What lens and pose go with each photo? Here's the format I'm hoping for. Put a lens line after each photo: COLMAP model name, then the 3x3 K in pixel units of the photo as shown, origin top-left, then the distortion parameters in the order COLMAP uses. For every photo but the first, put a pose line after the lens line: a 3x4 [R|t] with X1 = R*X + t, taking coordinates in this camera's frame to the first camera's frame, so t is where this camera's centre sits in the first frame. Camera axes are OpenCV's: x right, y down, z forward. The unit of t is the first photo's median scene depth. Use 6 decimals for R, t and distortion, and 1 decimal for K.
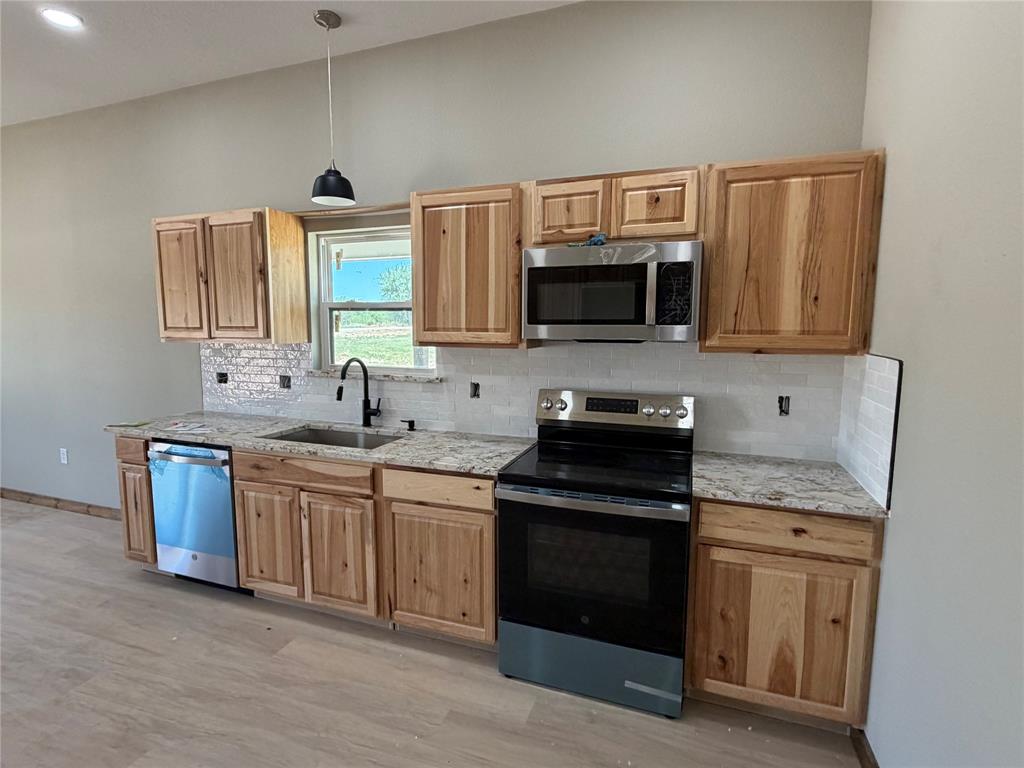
lens RADIAL K [[507.7, 0, 512.1], [0, 507.7, 384.2], [0, 0, 1]] dist [0.000918, -0.000208]
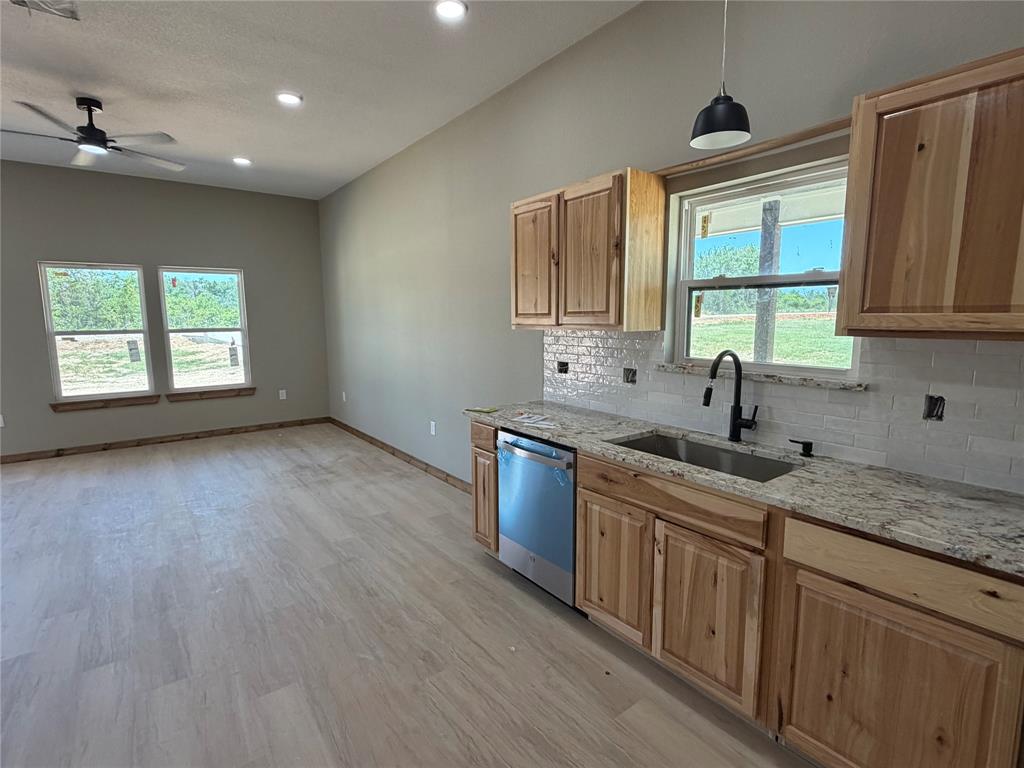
lens RADIAL K [[507.7, 0, 512.7], [0, 507.7, 383.8], [0, 0, 1]] dist [0.000918, -0.000208]
pose [[0.838504, 0.061134, -0.541455, -0.179228], [-0.050236, 0.998127, 0.034899, -0.013696], [0.542575, -0.002062, 0.840005, 0.206346]]
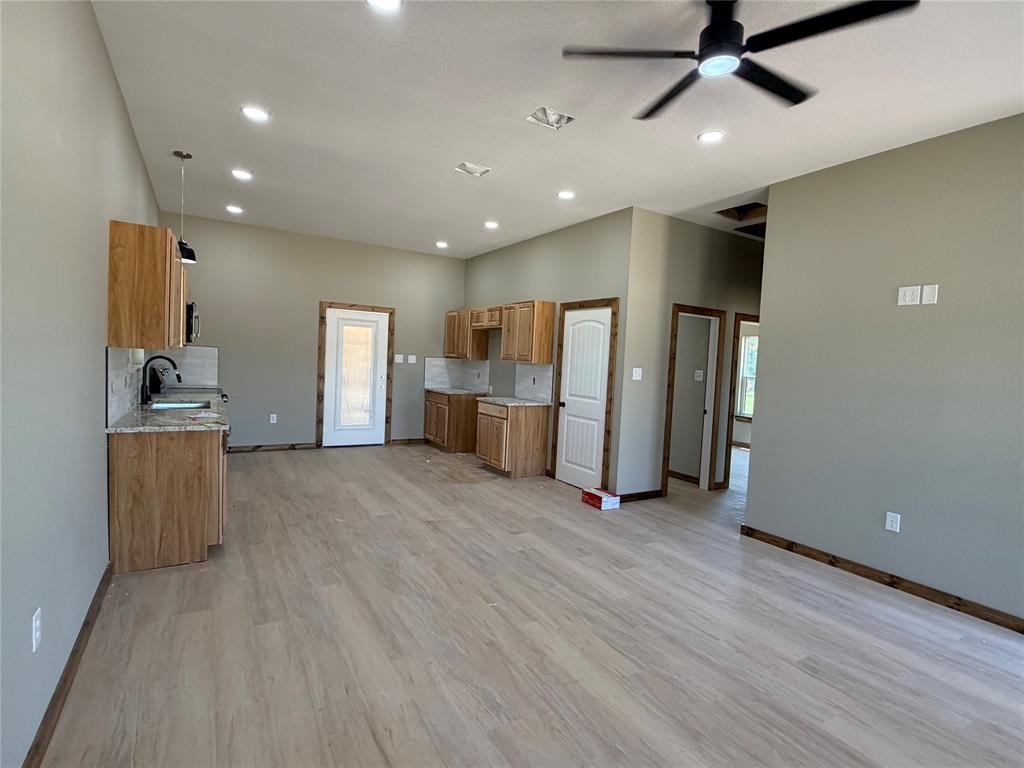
lens RADIAL K [[507.7, 0, 509.9], [0, 507.7, 387.3], [0, 0, 1]] dist [0.000918, -0.000208]
pose [[-0.774963, -0.070605, 0.628050, -2.247001], [0.033493, 0.987756, 0.152370, -0.170489], [-0.631118, 0.139116, -0.763110, 1.632201]]
